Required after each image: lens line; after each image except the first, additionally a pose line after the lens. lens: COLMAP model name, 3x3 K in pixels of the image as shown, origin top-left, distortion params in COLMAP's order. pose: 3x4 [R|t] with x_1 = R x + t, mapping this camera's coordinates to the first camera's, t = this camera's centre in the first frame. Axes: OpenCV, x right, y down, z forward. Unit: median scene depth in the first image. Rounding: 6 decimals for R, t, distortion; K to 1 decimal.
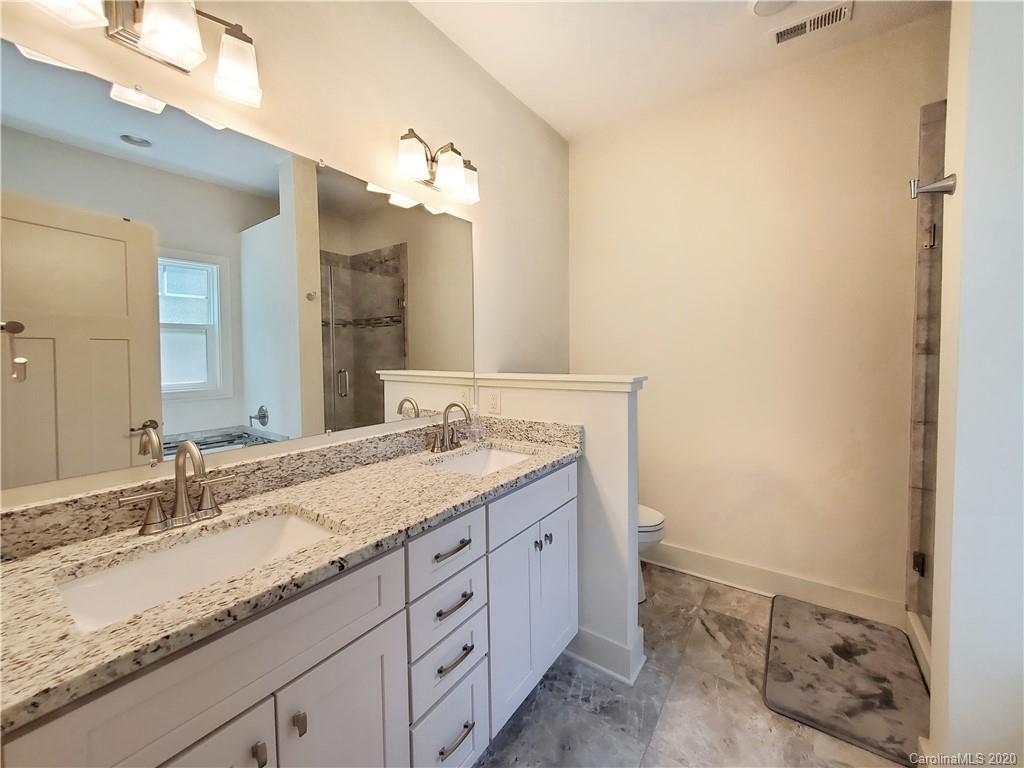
lens RADIAL K [[405.6, 0, 510.8], [0, 405.6, 370.4], [0, 0, 1]] dist [0.001122, 0.000201]
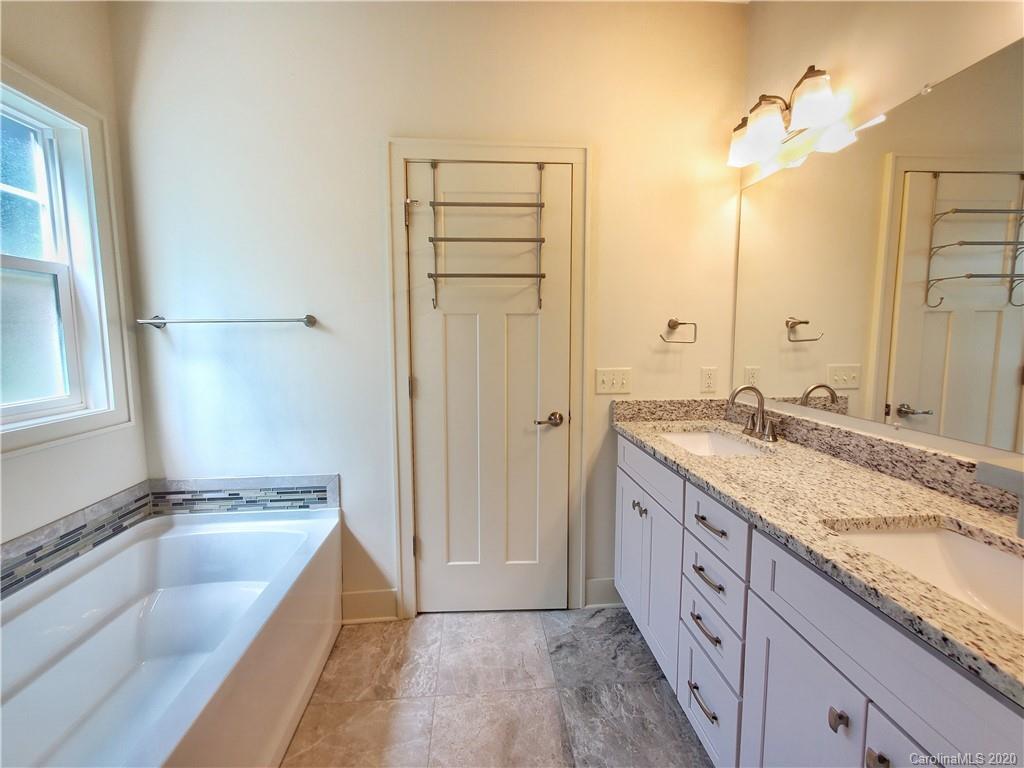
lens RADIAL K [[405.6, 0, 510.8], [0, 405.6, 370.4], [0, 0, 1]] dist [0.001122, 0.000201]
pose [[-0.757965, 0.075739, -0.647883, 0.831822], [-0.012531, 0.991362, 0.130553, -0.072362], [0.652175, 0.107073, -0.750469, 1.326332]]
